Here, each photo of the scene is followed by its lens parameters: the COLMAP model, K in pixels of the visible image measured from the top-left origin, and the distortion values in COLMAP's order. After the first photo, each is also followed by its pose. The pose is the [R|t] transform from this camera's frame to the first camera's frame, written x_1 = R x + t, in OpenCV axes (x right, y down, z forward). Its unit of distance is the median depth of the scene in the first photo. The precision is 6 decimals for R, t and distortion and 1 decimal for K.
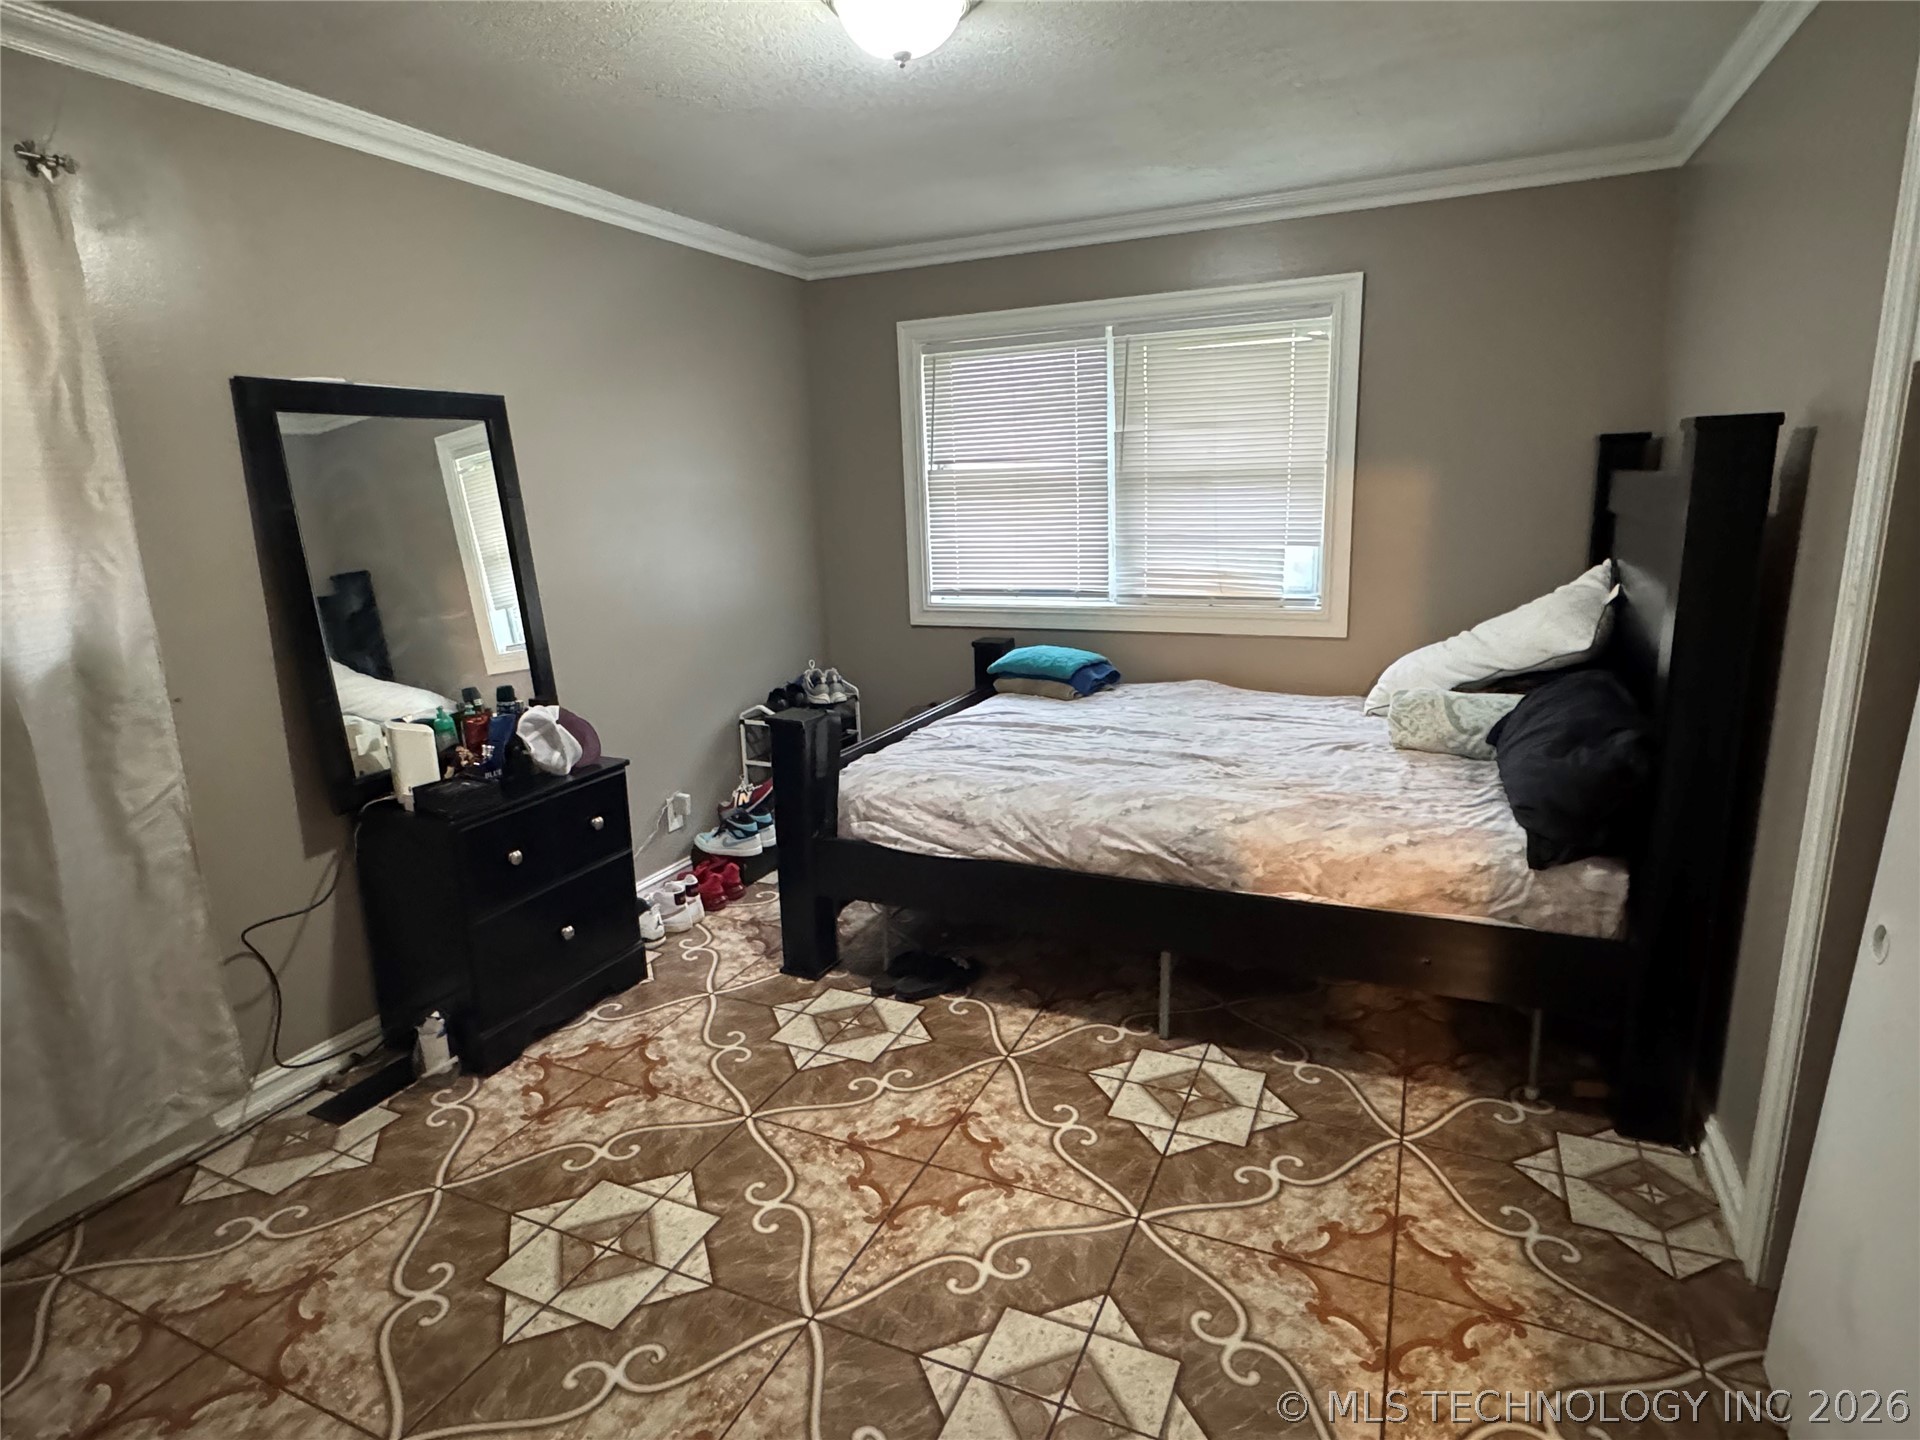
lens RADIAL K [[1042.0, 0, 963.3], [0, 1042.0, 718.8], [0, 0, 1]] dist [-0.002084, 0.002352]
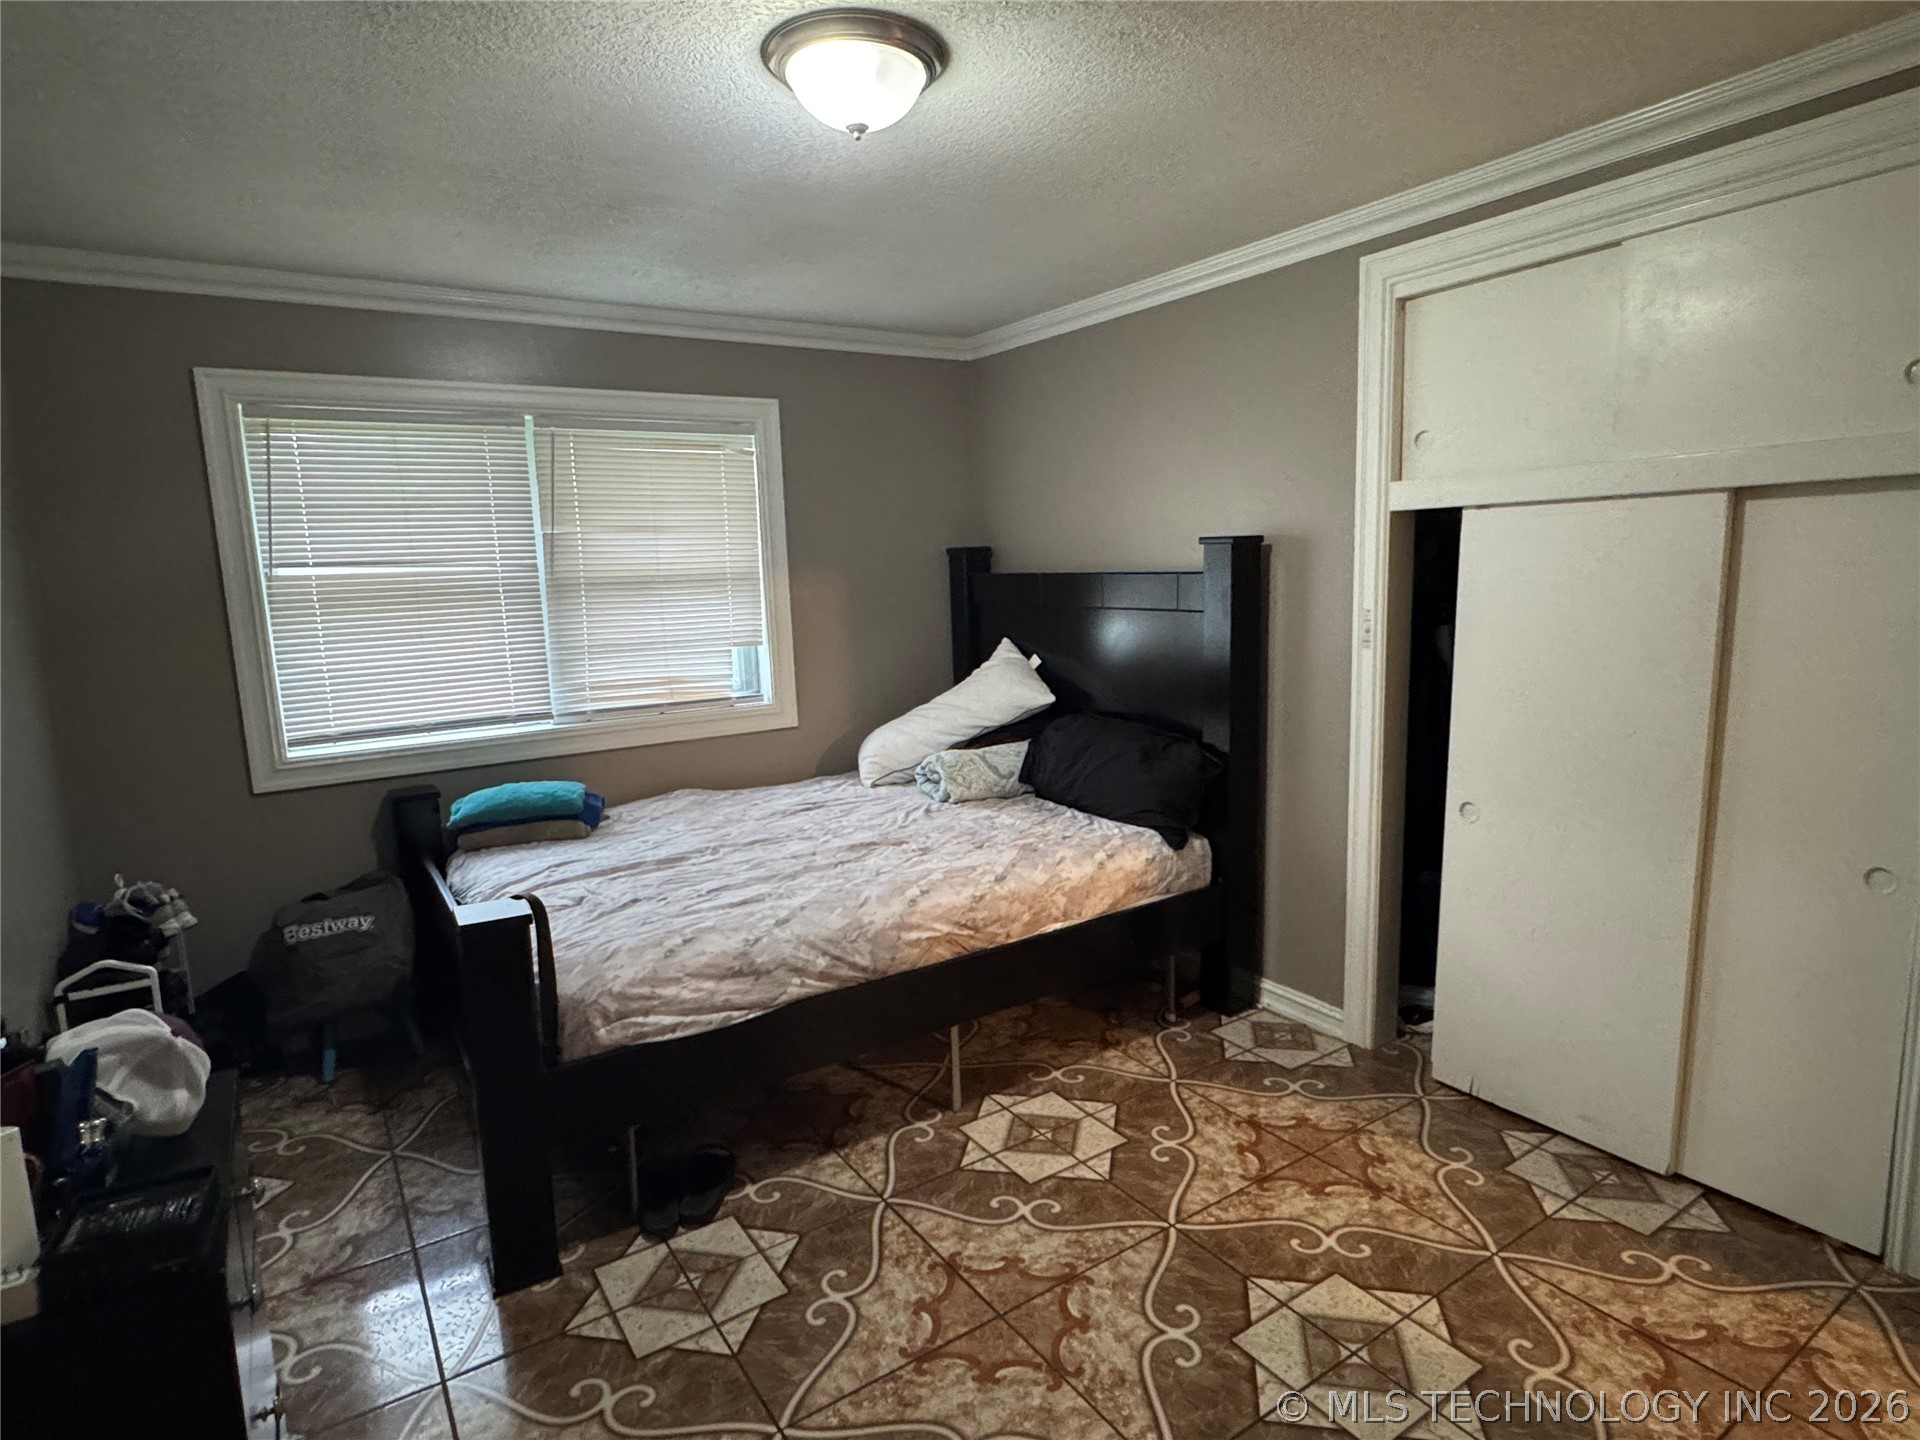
lens RADIAL K [[1042.0, 0, 964.1], [0, 1042.0, 718.0], [0, 0, 1]] dist [-0.002084, 0.002352]
pose [[0.530660, -0.114015, 0.839881, -0.599281], [0.202331, 0.979304, 0.005103, -0.074980], [-0.823081, 0.167226, 0.542746, 0.353749]]
